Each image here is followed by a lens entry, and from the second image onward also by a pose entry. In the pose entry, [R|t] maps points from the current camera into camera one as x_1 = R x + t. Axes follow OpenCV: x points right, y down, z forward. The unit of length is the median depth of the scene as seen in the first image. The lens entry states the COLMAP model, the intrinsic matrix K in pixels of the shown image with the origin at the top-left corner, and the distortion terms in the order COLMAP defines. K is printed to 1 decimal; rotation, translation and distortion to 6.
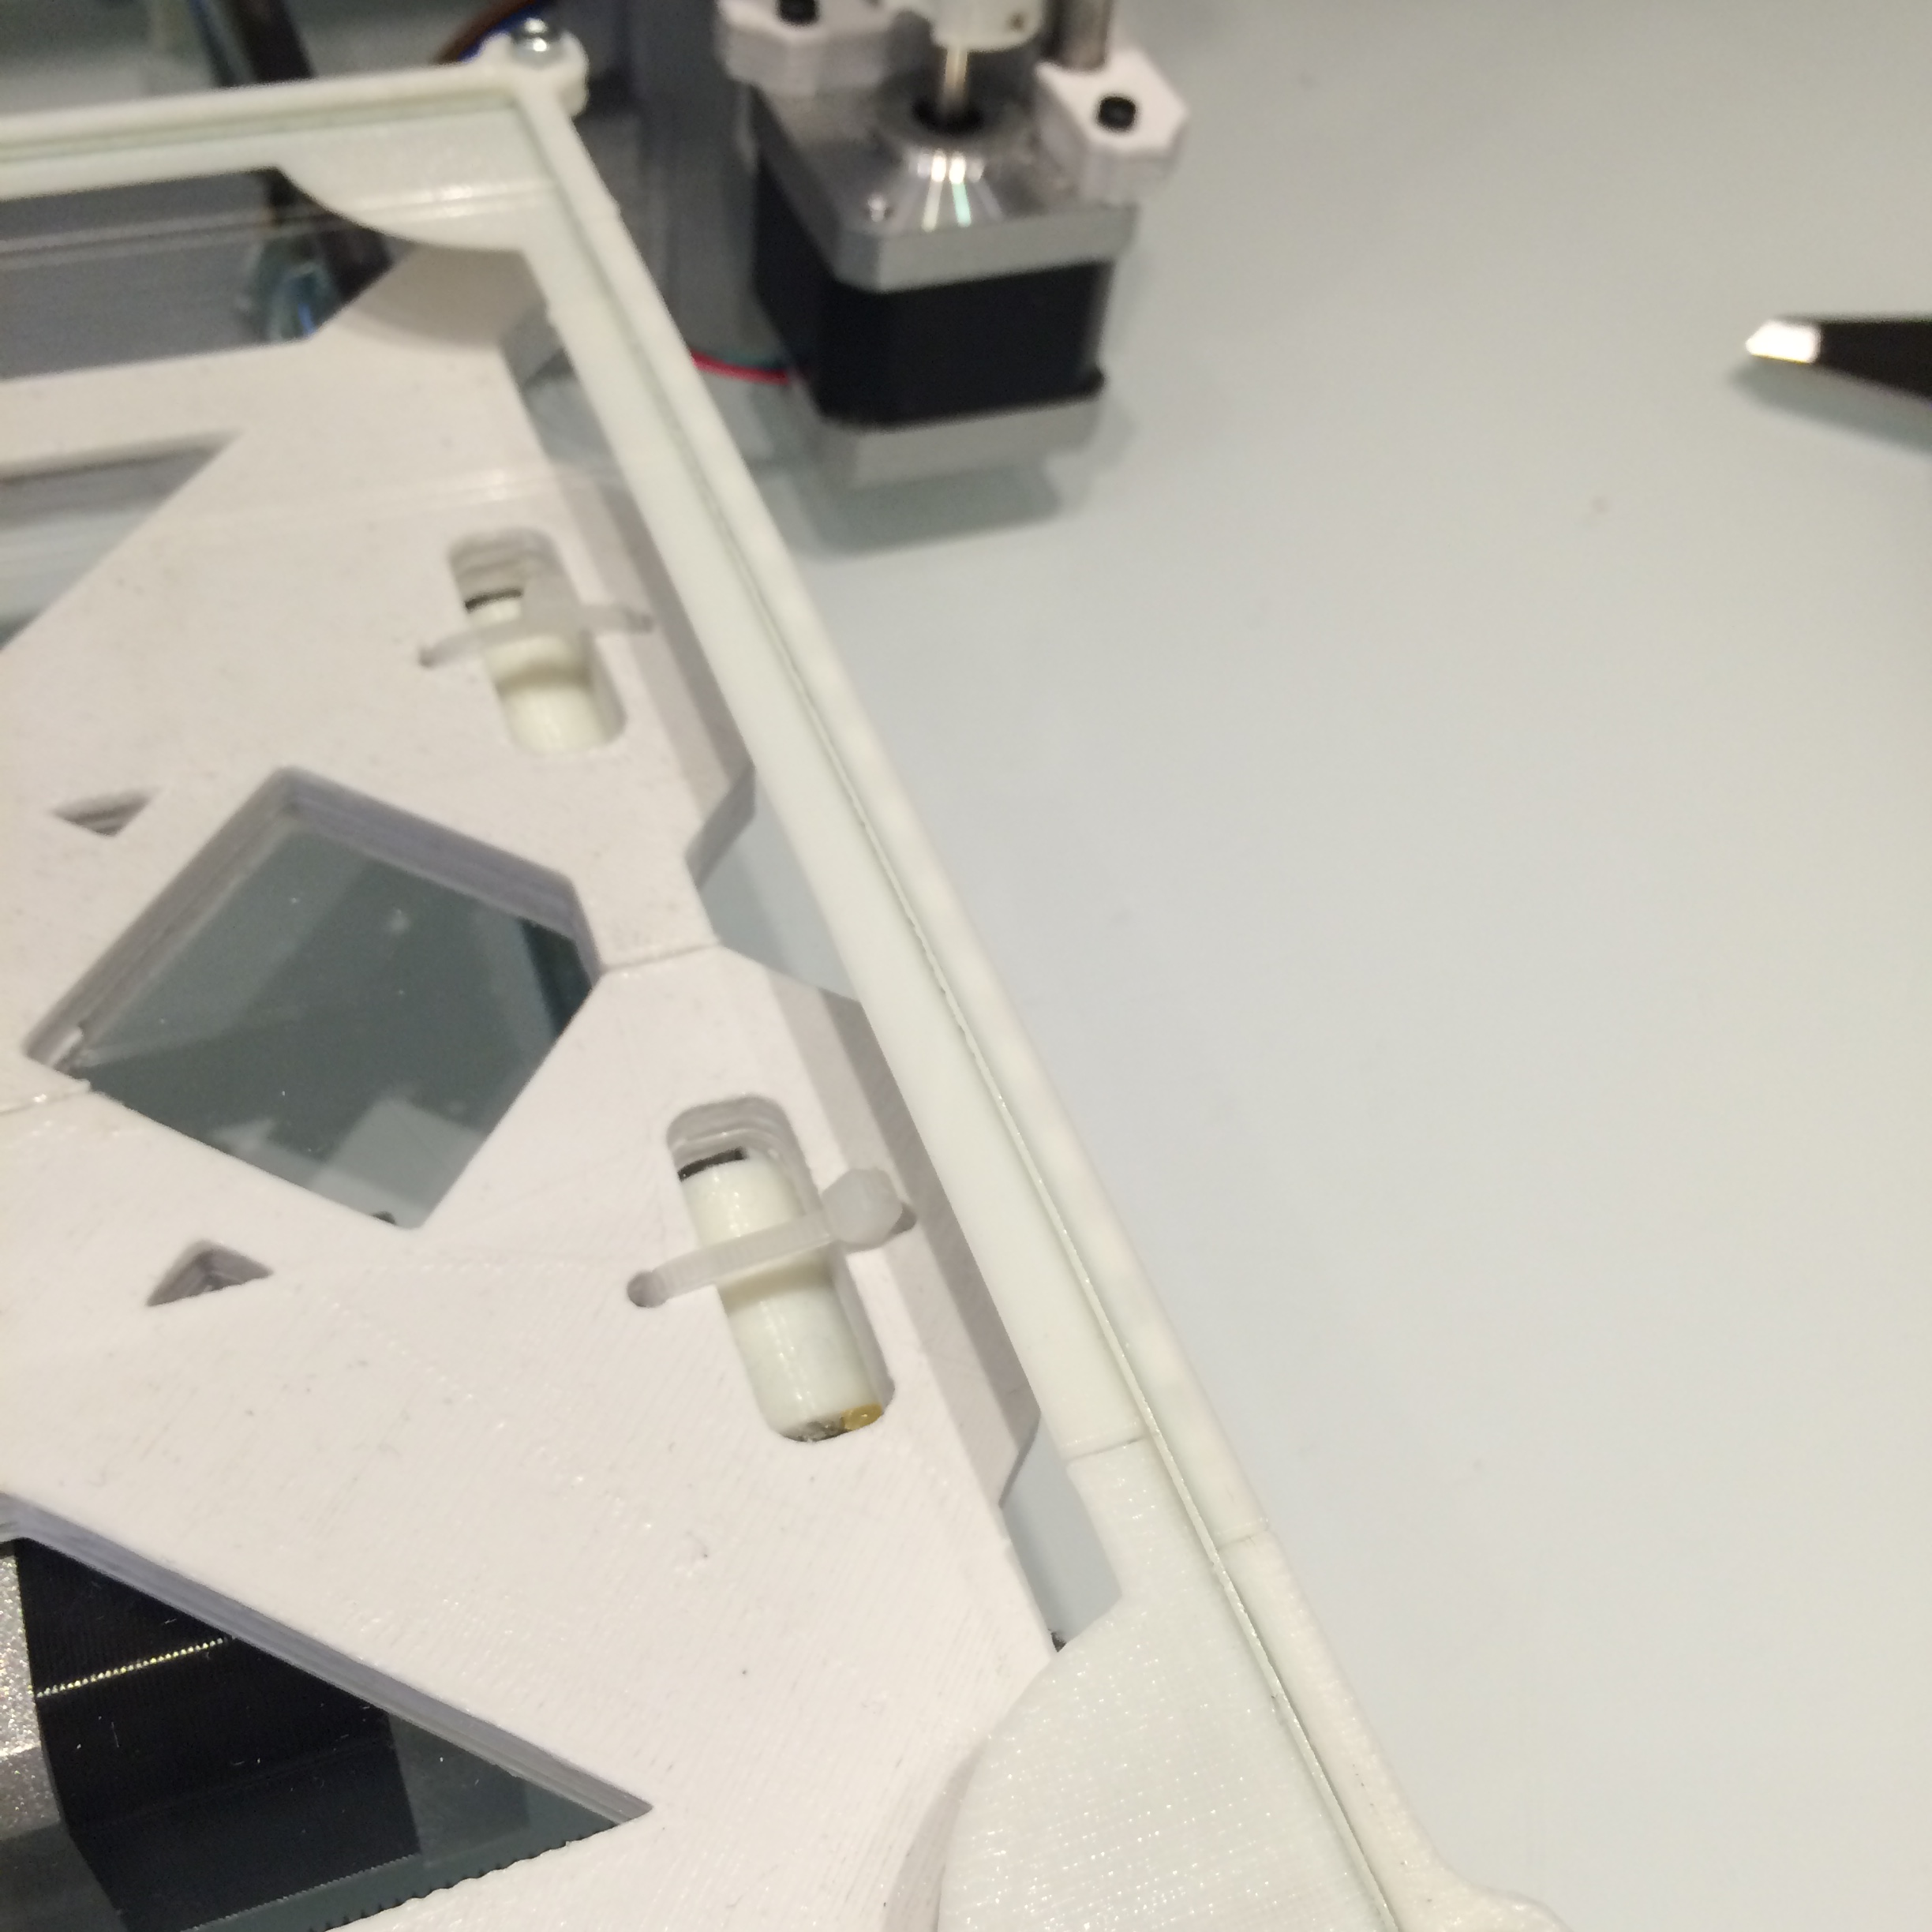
lens RADIAL K [[2272.1, 0, 966.0], [0, 2272.1, 966.0], [0, 0, 1]] dist [0.007539, -0.020696]
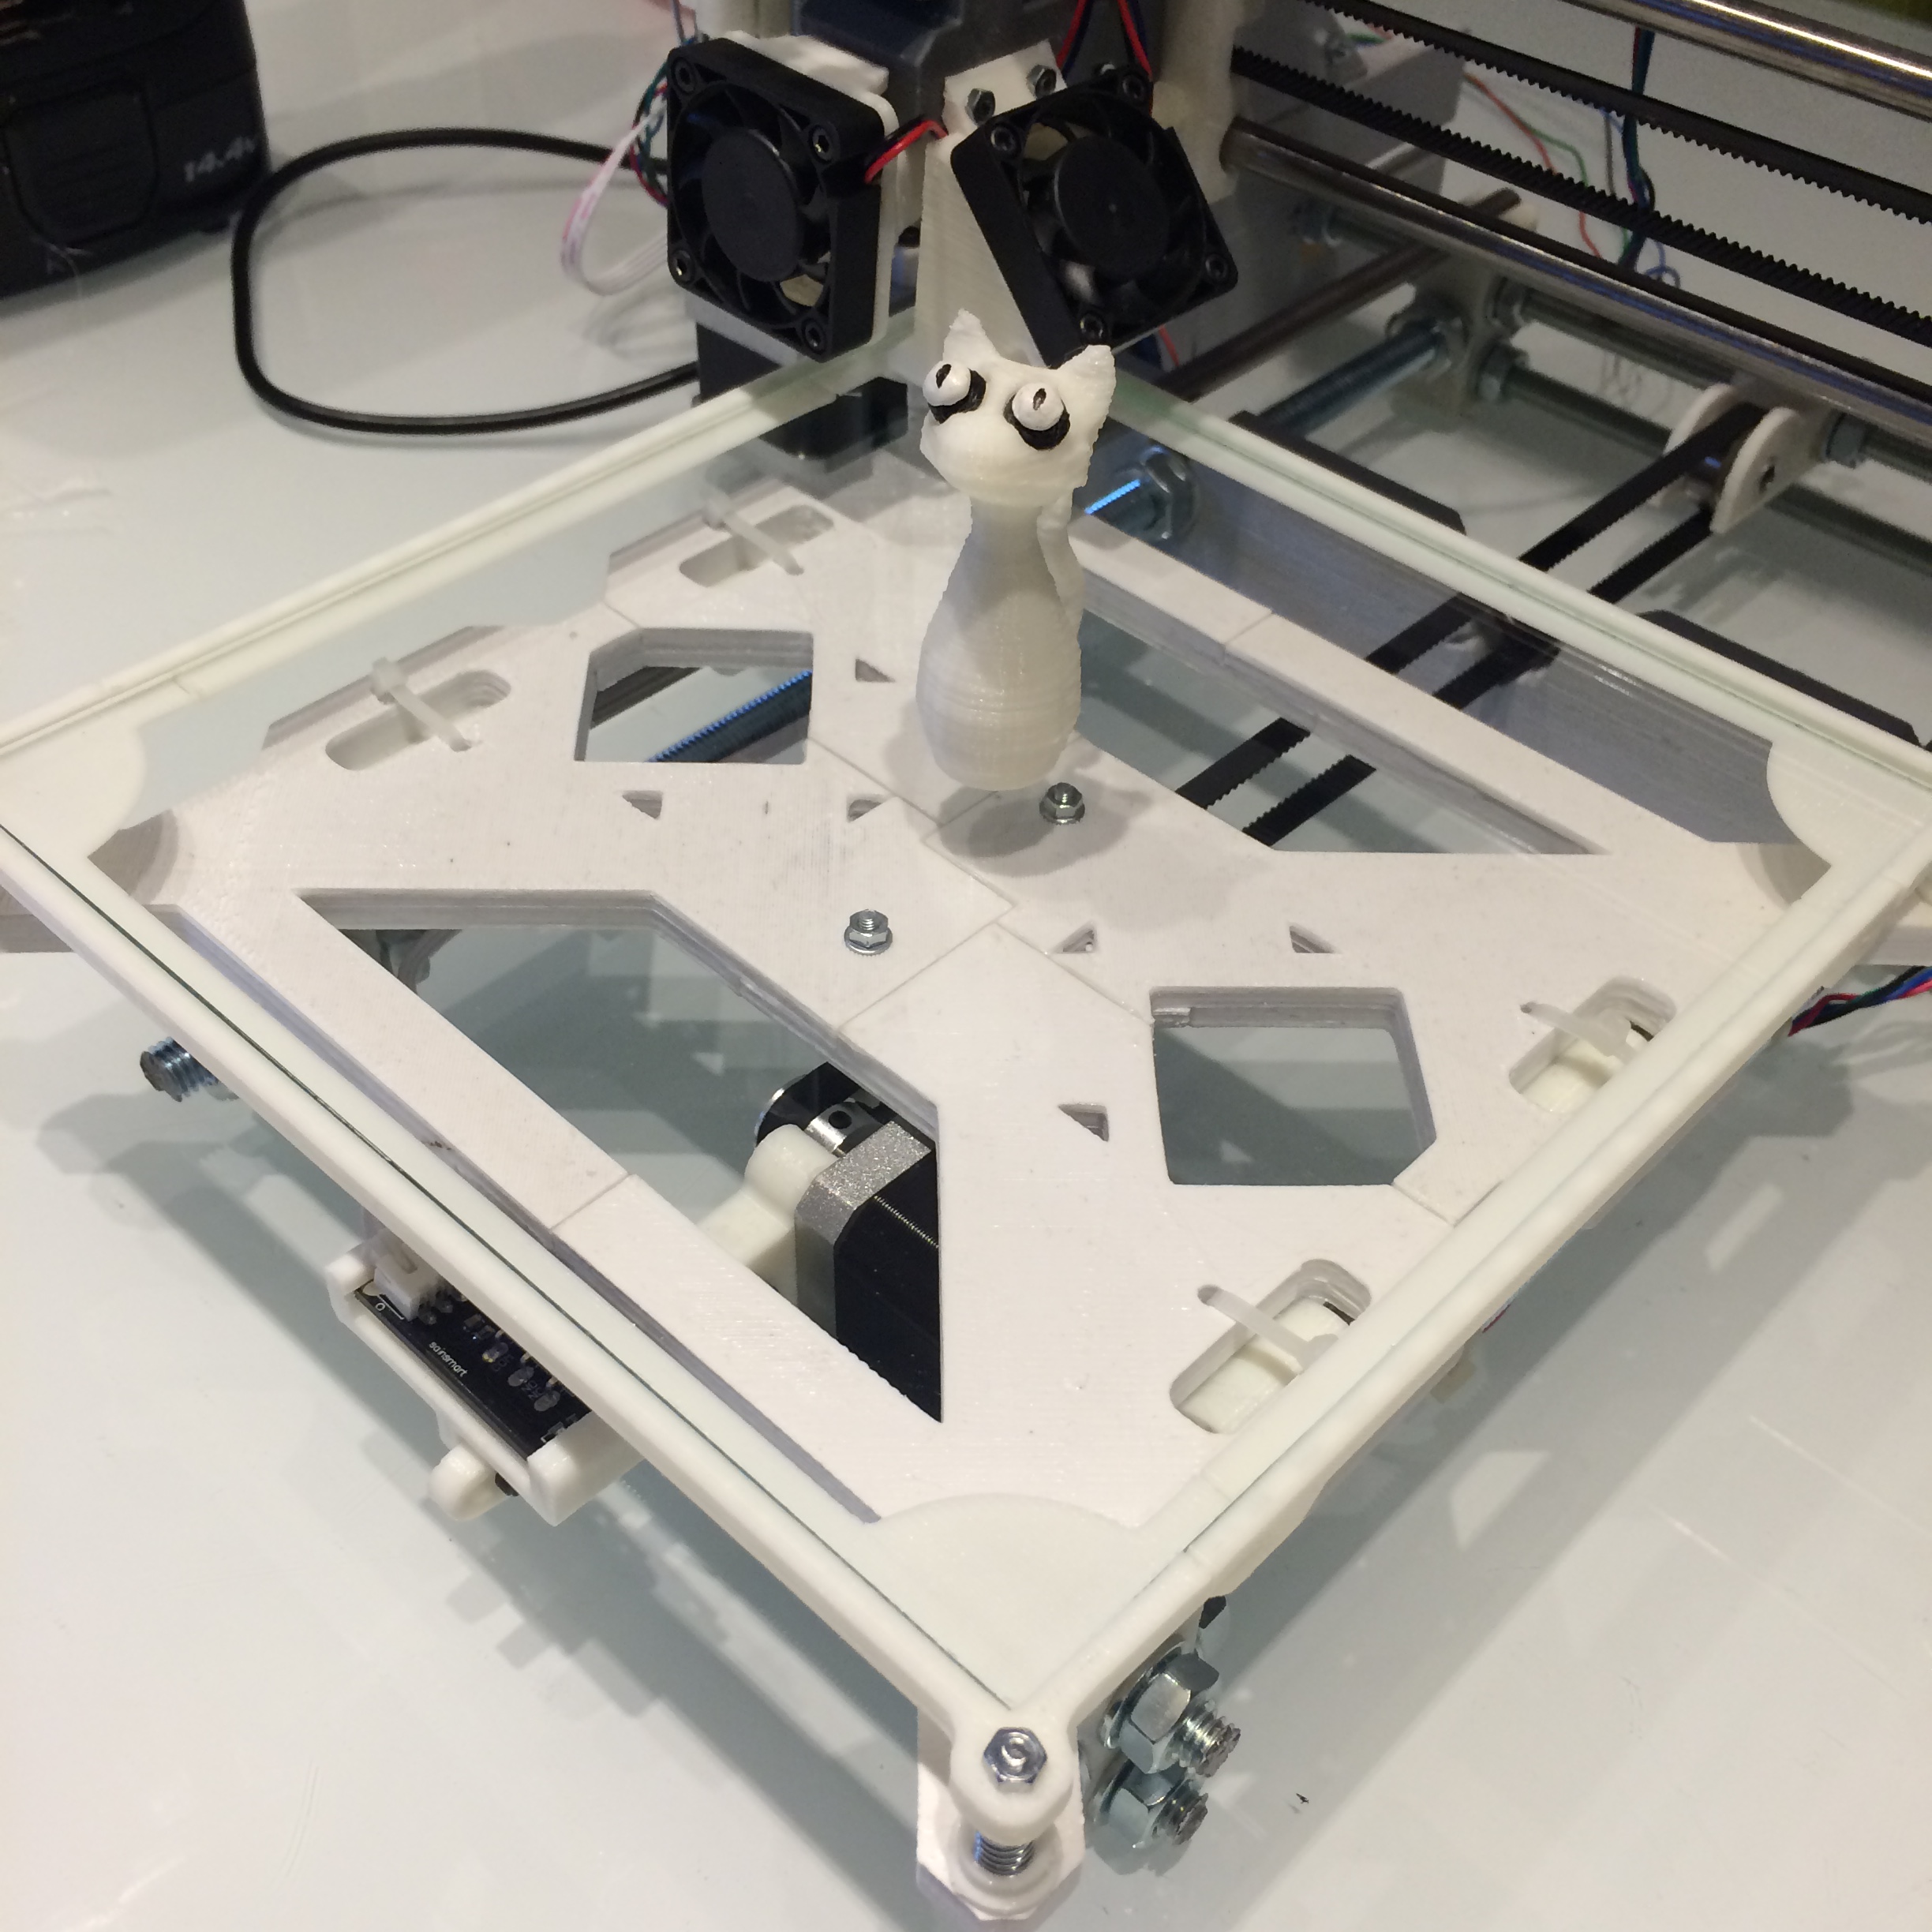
lens RADIAL K [[2272.1, 0, 966.0], [0, 2272.1, 966.0], [0, 0, 1]] dist [0.007539, -0.020696]
pose [[0.422568, 0.570869, -0.703949, 0.654736], [-0.694544, 0.702962, 0.153147, -0.125555], [0.582276, 0.424209, 0.693543, -0.286147]]
